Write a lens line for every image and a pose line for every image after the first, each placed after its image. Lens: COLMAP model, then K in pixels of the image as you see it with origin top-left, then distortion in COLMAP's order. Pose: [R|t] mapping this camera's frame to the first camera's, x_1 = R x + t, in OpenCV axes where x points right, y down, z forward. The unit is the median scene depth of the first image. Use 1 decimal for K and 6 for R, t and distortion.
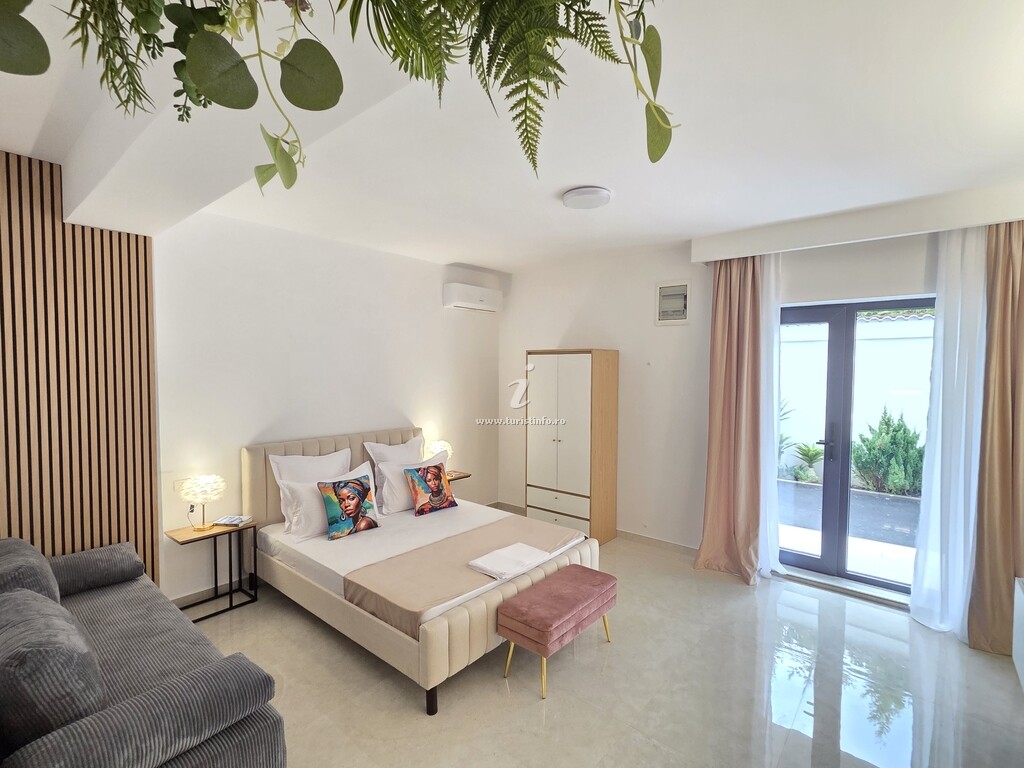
lens RADIAL K [[477.5, 0, 513.2], [0, 477.5, 382.7], [0, 0, 1]] dist [0.015572, -0.001340]
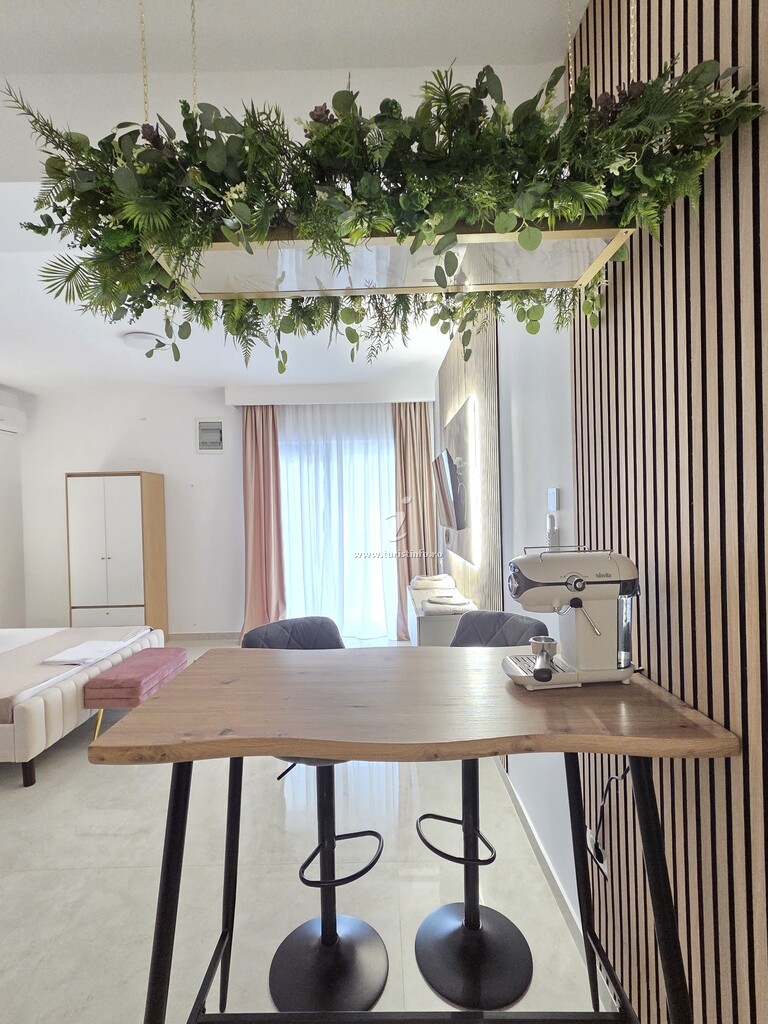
lens RADIAL K [[477.5, 0, 379.7], [0, 477.5, 511.3], [0, 0, 1]] dist [0.015572, -0.001340]
pose [[0.760040, -0.030995, 0.649137, -0.195412], [0.051266, 0.998609, -0.012344, 0.089503], [-0.647851, 0.042660, 0.760571, -0.290468]]
